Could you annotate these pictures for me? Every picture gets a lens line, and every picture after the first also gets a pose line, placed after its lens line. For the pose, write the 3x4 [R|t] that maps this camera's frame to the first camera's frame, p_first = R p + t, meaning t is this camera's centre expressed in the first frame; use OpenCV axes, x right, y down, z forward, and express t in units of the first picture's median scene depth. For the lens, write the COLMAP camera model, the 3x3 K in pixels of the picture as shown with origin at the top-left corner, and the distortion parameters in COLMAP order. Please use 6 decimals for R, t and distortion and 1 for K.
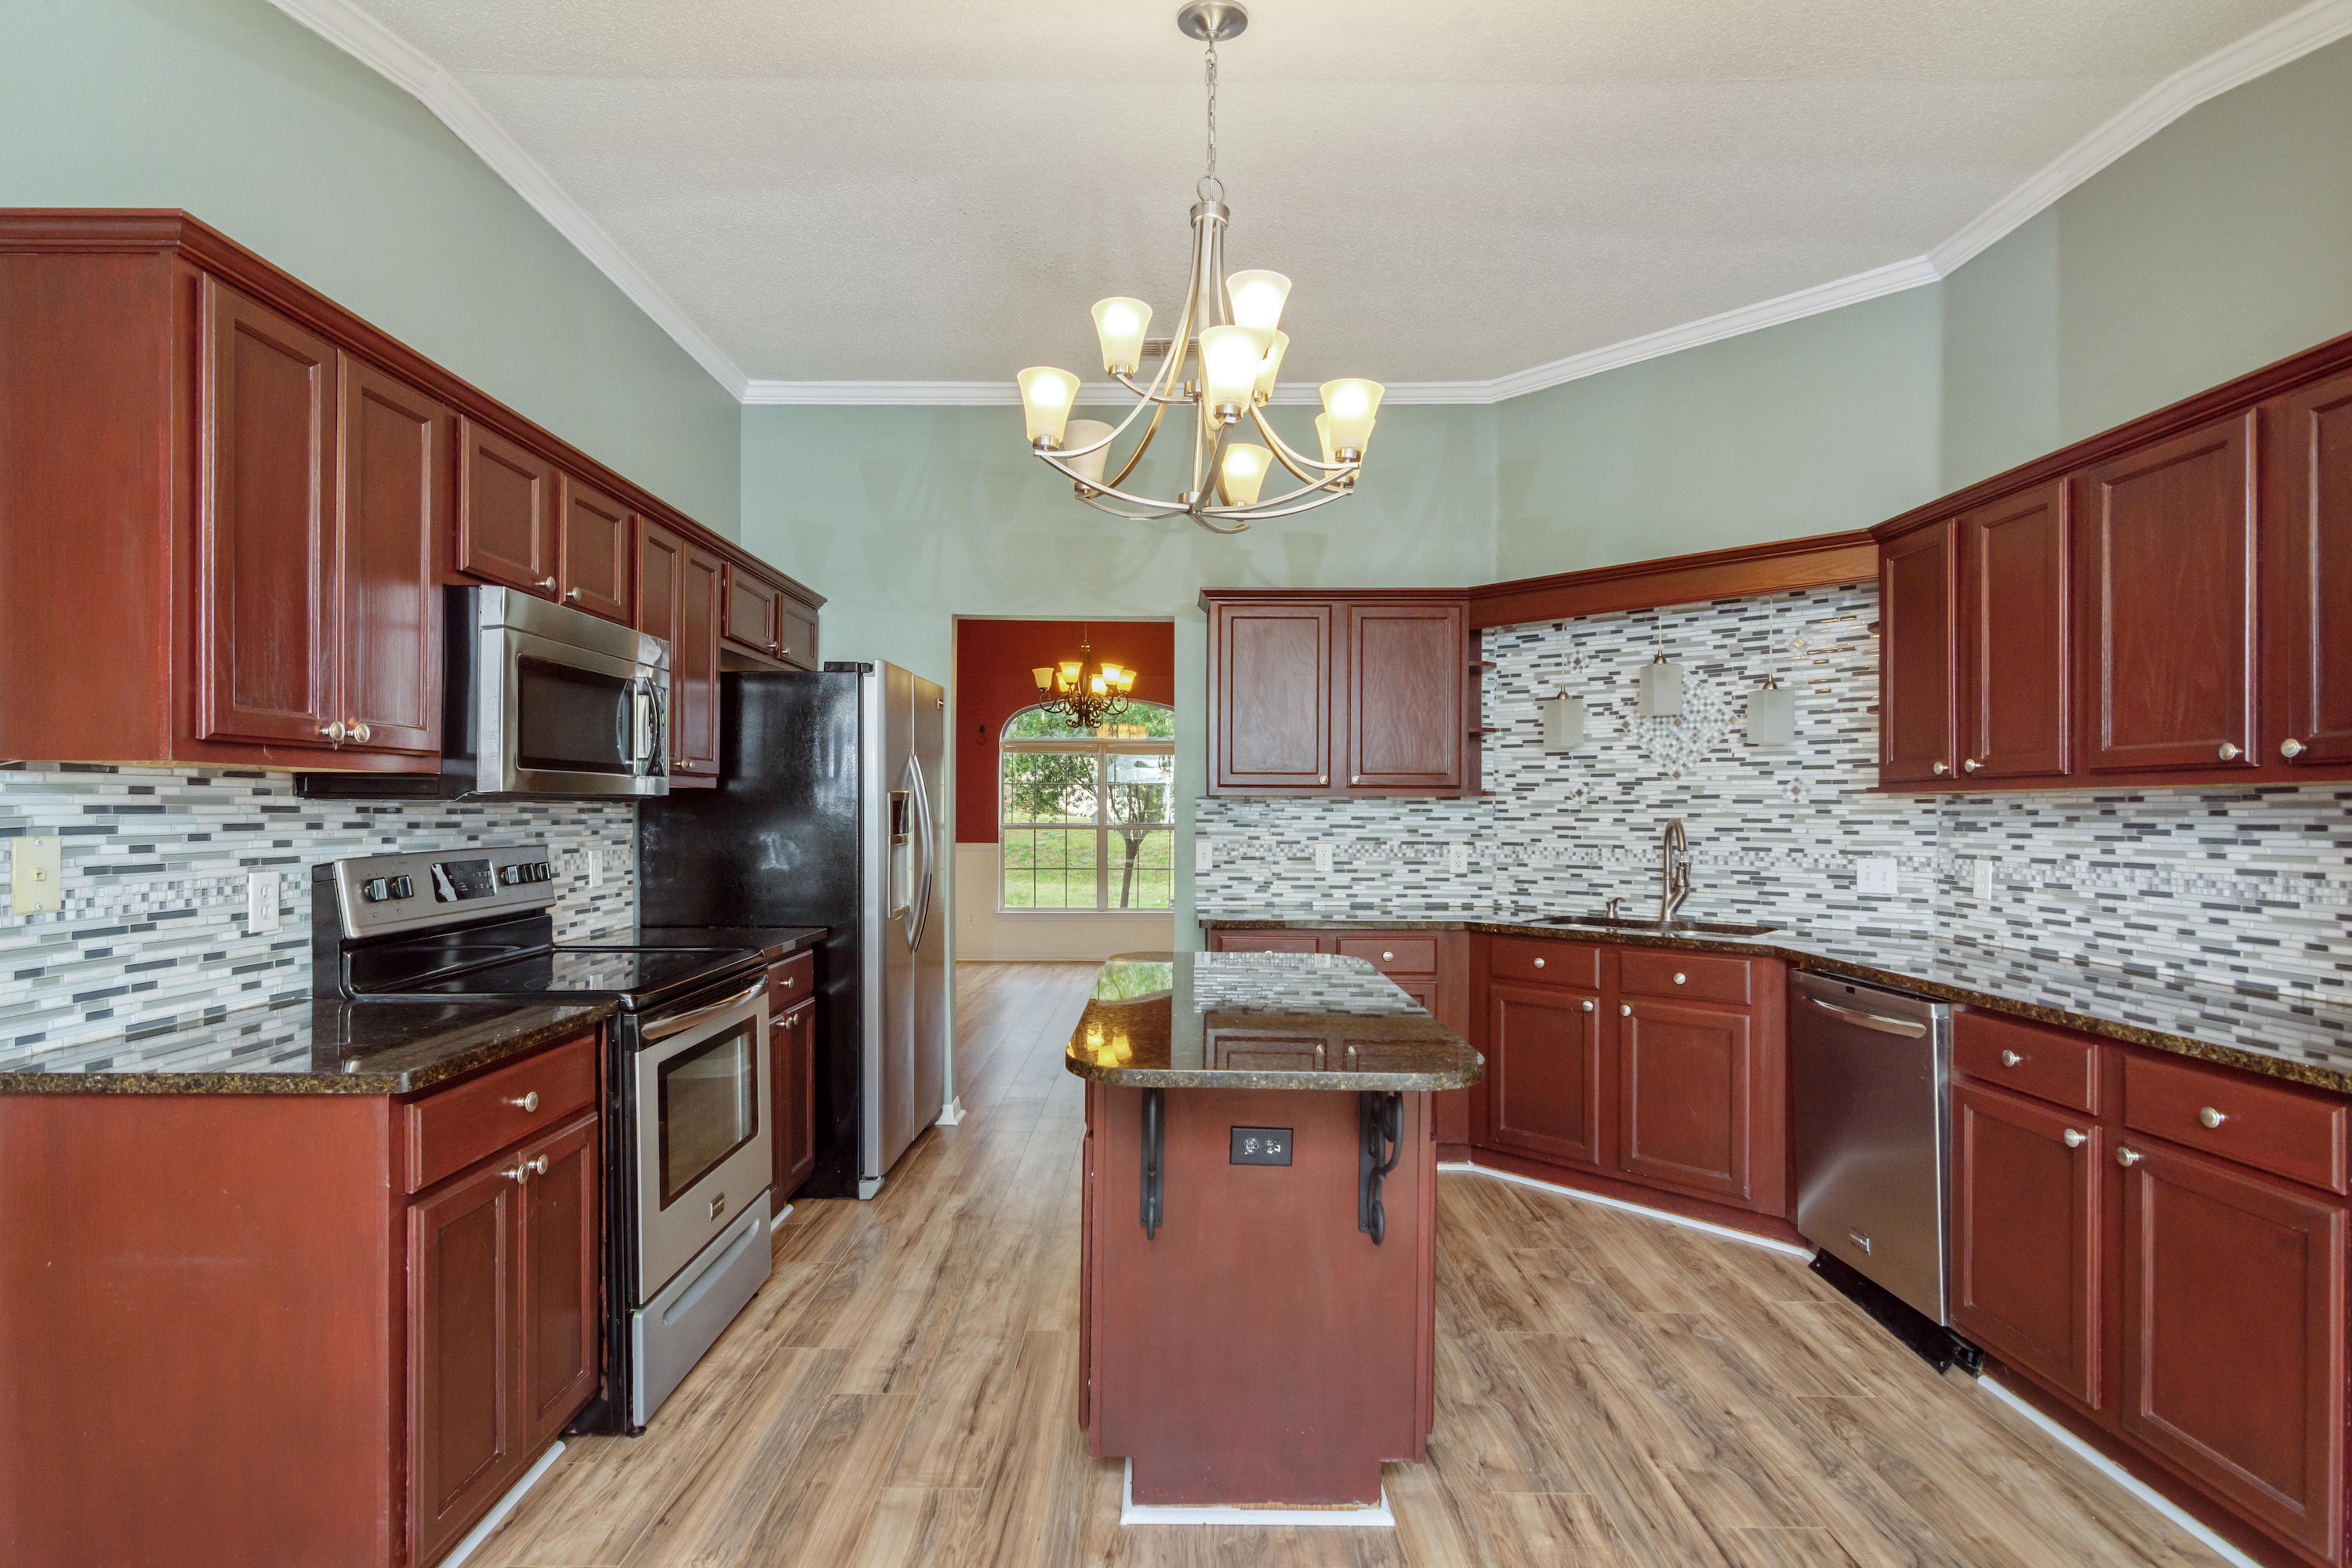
lens RADIAL K [[1126.0, 0, 1131.1], [0, 1126.0, 816.3], [0, 0, 1]] dist [-0.001553, 0.002336]
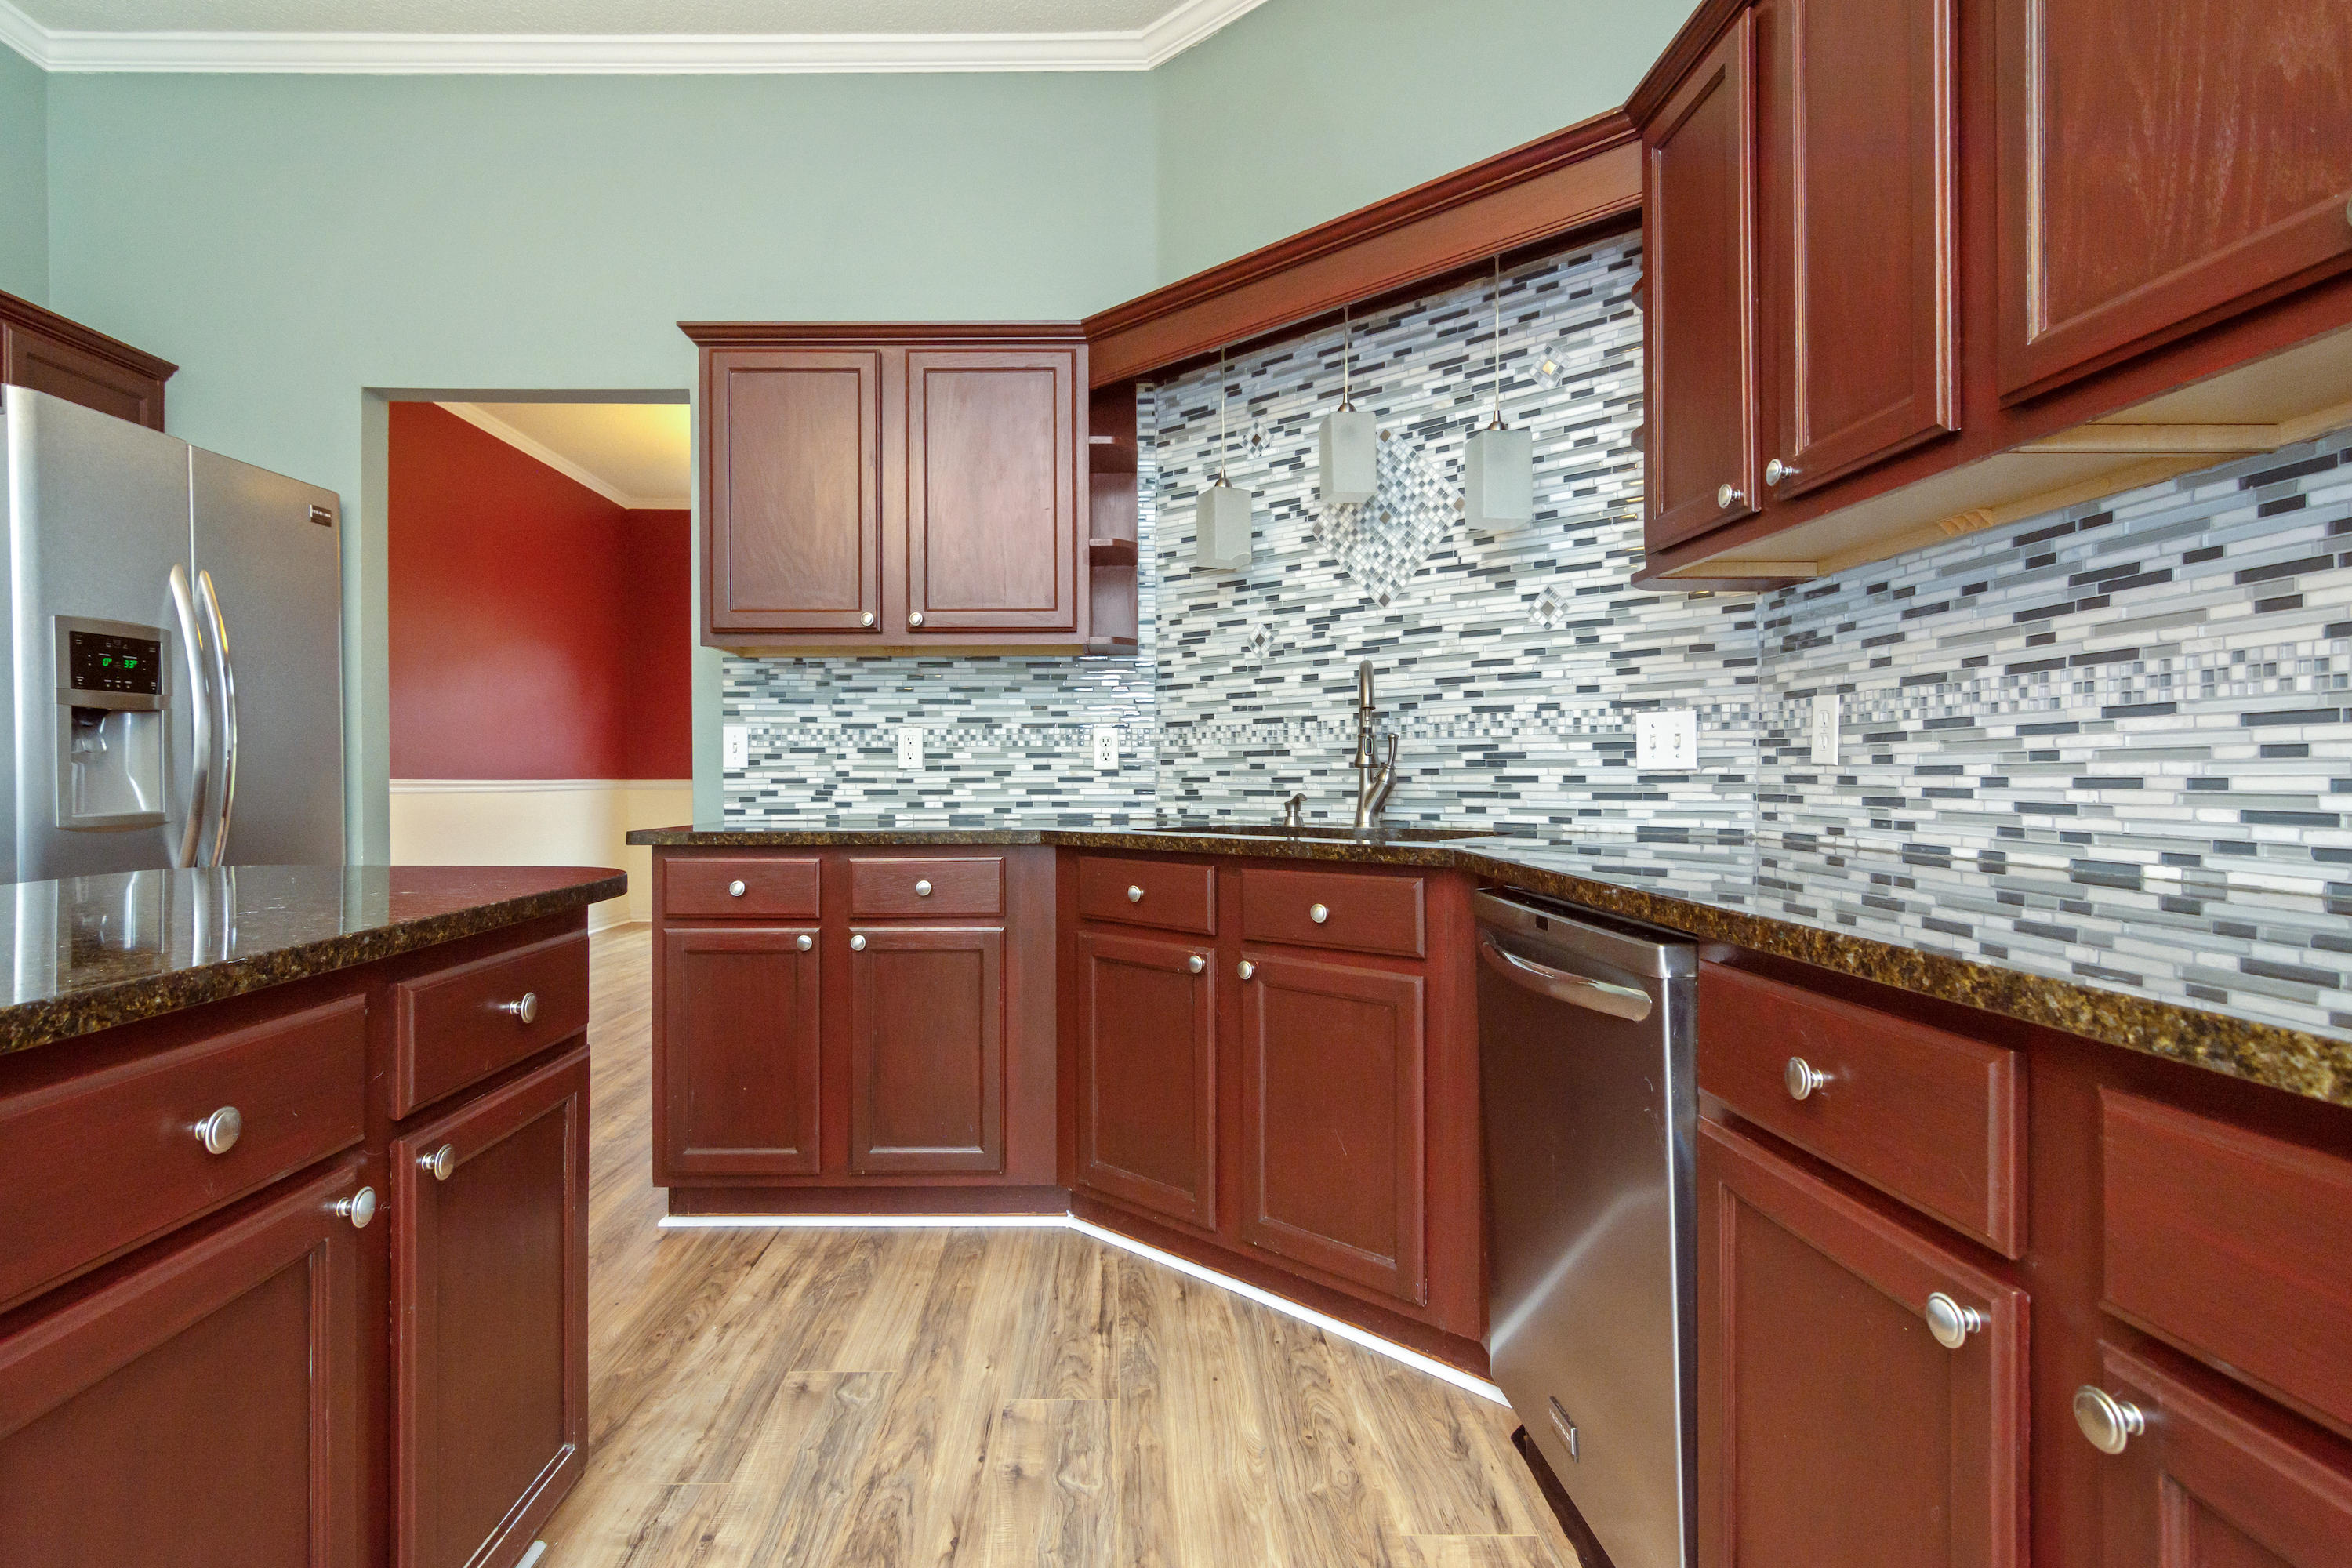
lens RADIAL K [[1168.7, 0, 1103.8], [0, 1168.7, 773.4], [0, 0, 1]] dist [0.000208, -0.000219]
pose [[0.999226, -0.002828, 0.039224, 0.400570], [0.002955, 0.999991, -0.003180, 0.084012], [-0.039214, 0.003294, 0.999225, 0.462655]]
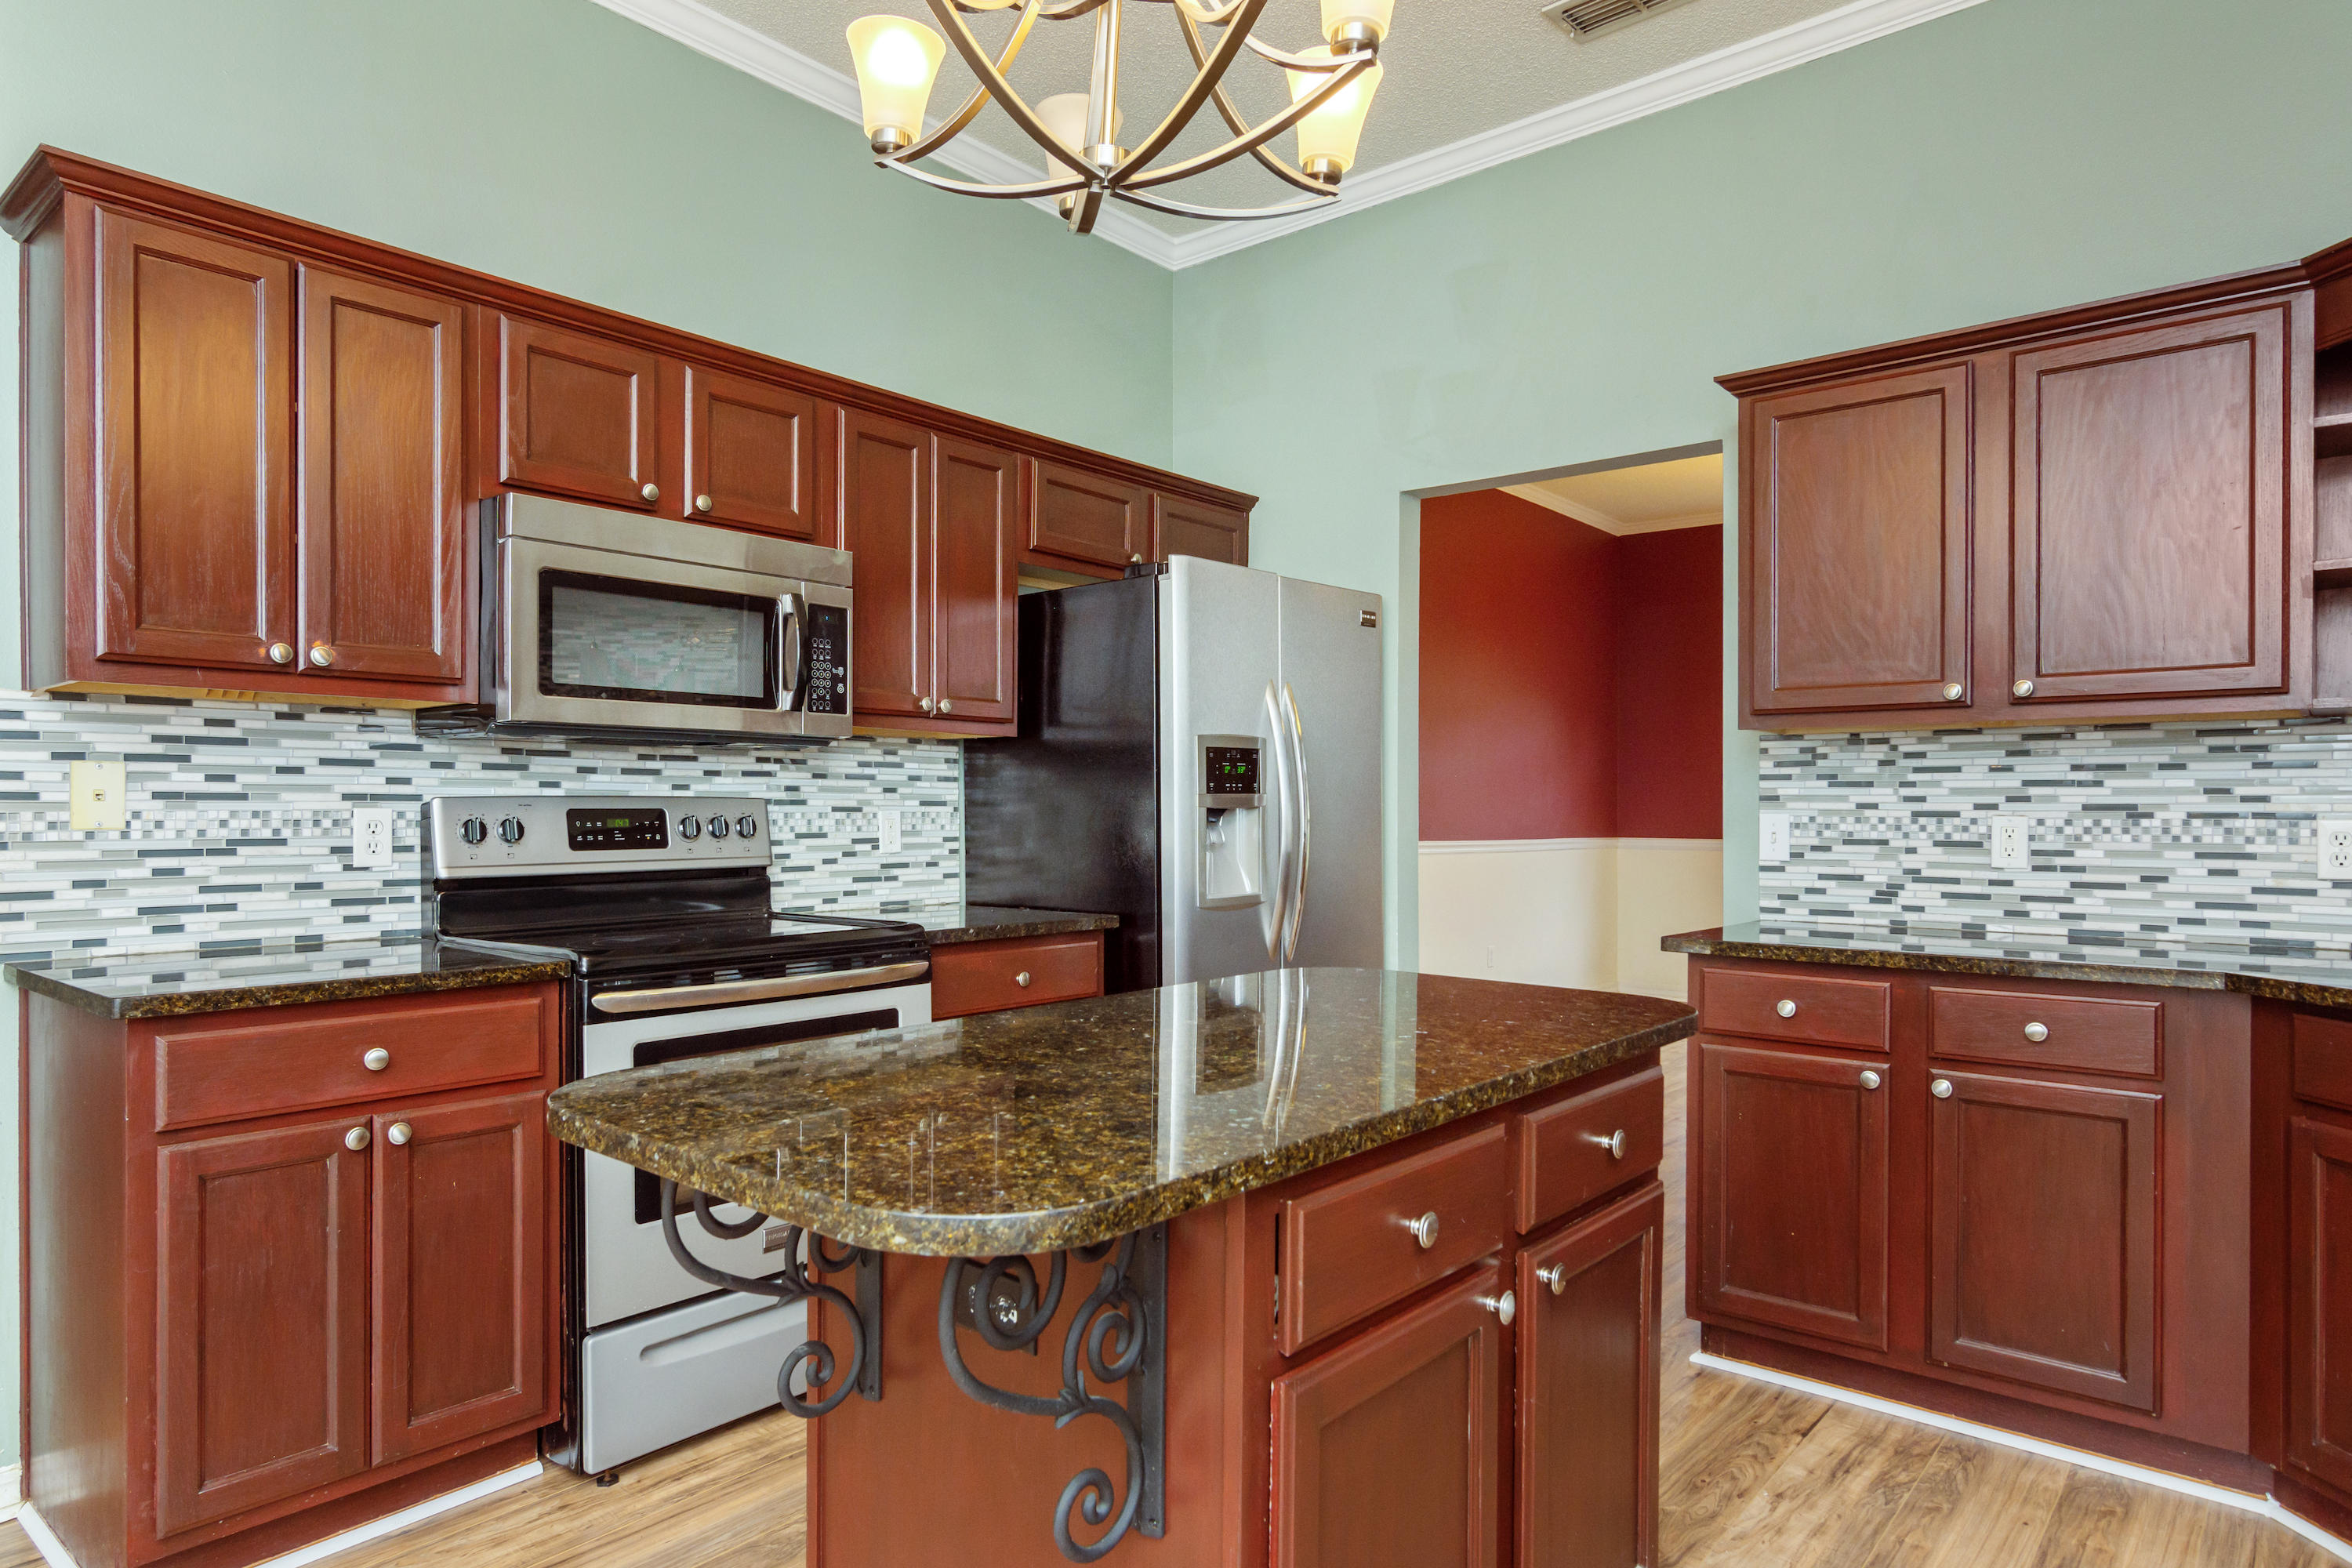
lens RADIAL K [[1351.4, 0, 1121.9], [0, 1351.4, 816.0], [0, 0, 1]] dist [-0.002896, 0.002501]
pose [[0.772828, 0.003523, -0.634605, 0.389873], [-0.004806, 0.999988, -0.000302, 0.040613], [0.634597, 0.003283, 0.772836, 0.368646]]
